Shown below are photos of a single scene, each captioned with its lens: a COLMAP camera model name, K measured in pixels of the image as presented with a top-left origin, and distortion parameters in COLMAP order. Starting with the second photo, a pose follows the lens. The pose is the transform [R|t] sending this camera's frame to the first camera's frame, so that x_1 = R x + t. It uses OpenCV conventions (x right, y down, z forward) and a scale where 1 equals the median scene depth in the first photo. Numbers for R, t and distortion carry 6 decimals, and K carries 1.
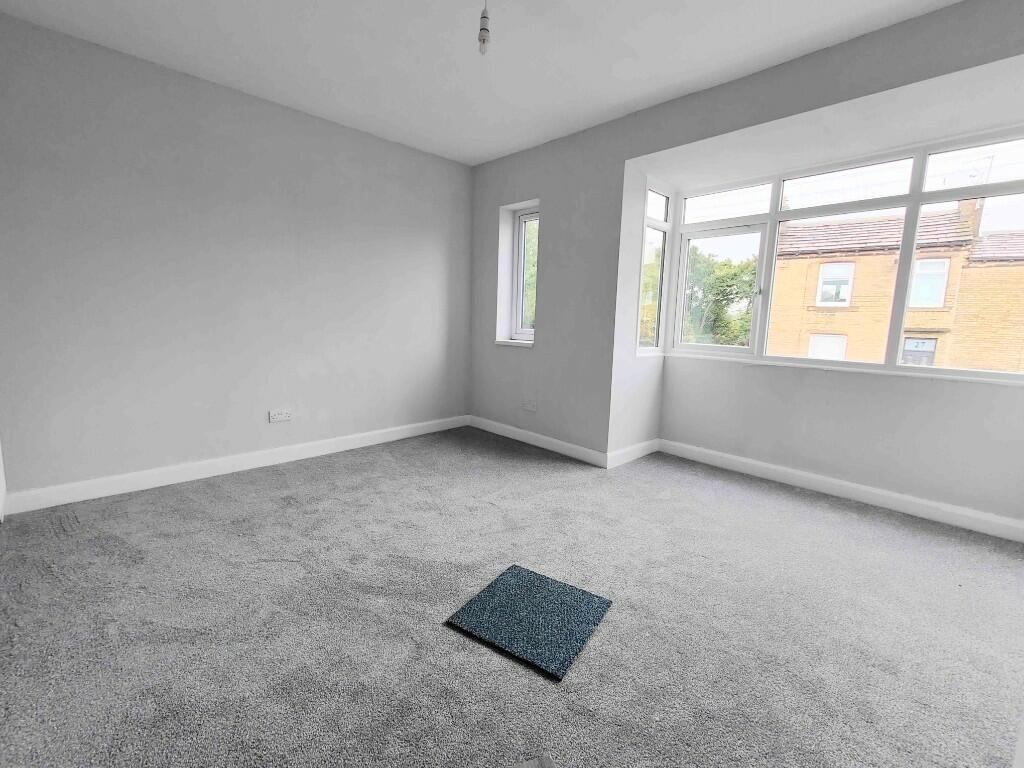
lens RADIAL K [[449.8, 0, 512.7], [0, 449.8, 384.8], [0, 0, 1]] dist [0.002888, -0.000341]
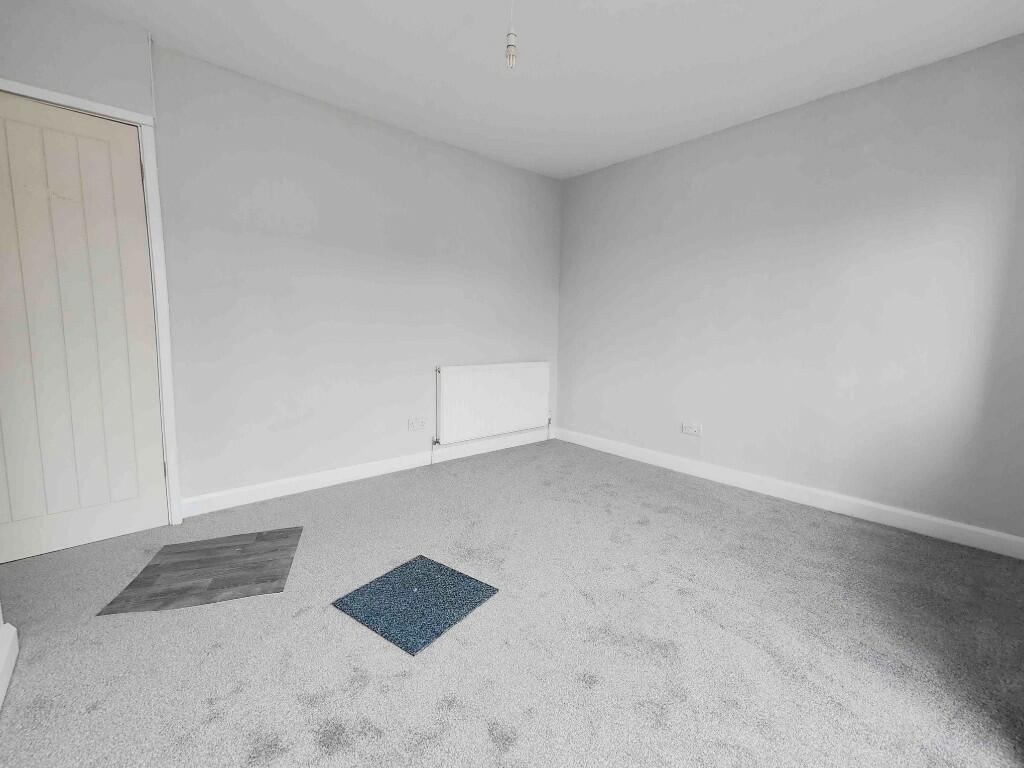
lens RADIAL K [[449.8, 0, 509.7], [0, 449.8, 384.4], [0, 0, 1]] dist [0.002888, -0.000341]
pose [[-0.069938, 0.089537, -0.993525, 0.483158], [-0.169723, 0.980374, 0.100299, -0.058846], [0.983007, 0.175639, -0.053369, 0.556989]]
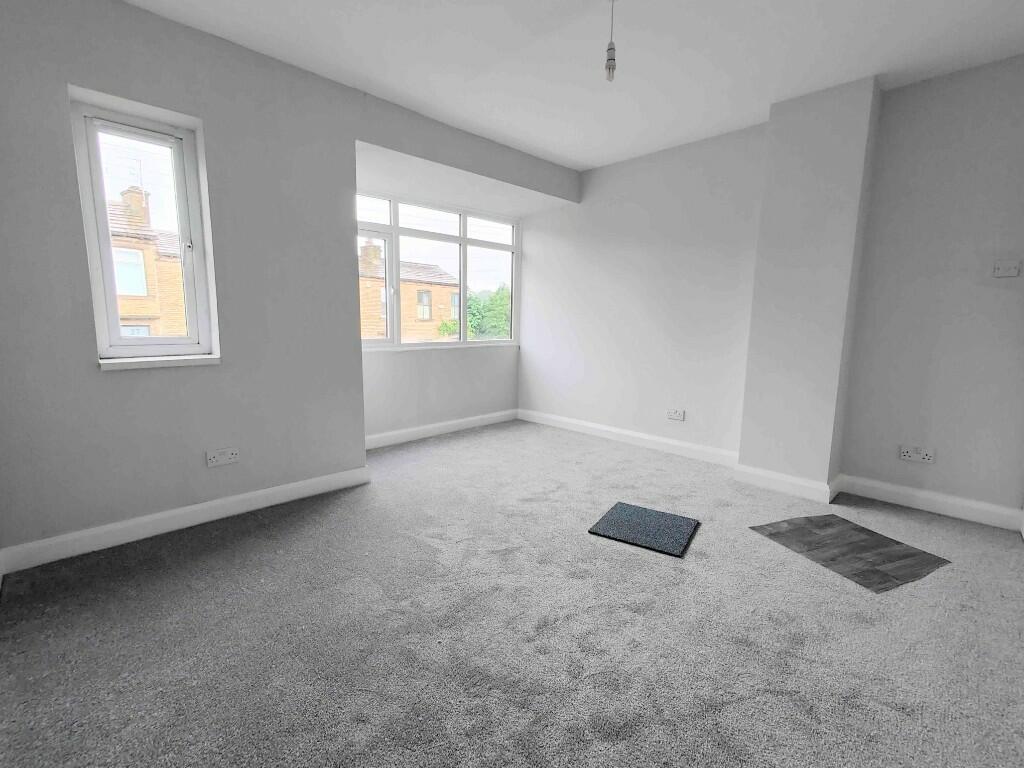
lens RADIAL K [[449.8, 0, 515.3], [0, 449.8, 381.1], [0, 0, 1]] dist [0.002888, -0.000341]
pose [[0.002856, -0.163251, 0.986581, -0.605630], [0.141262, 0.976757, 0.161216, -0.107596], [-0.989968, 0.138906, 0.025851, 0.615808]]
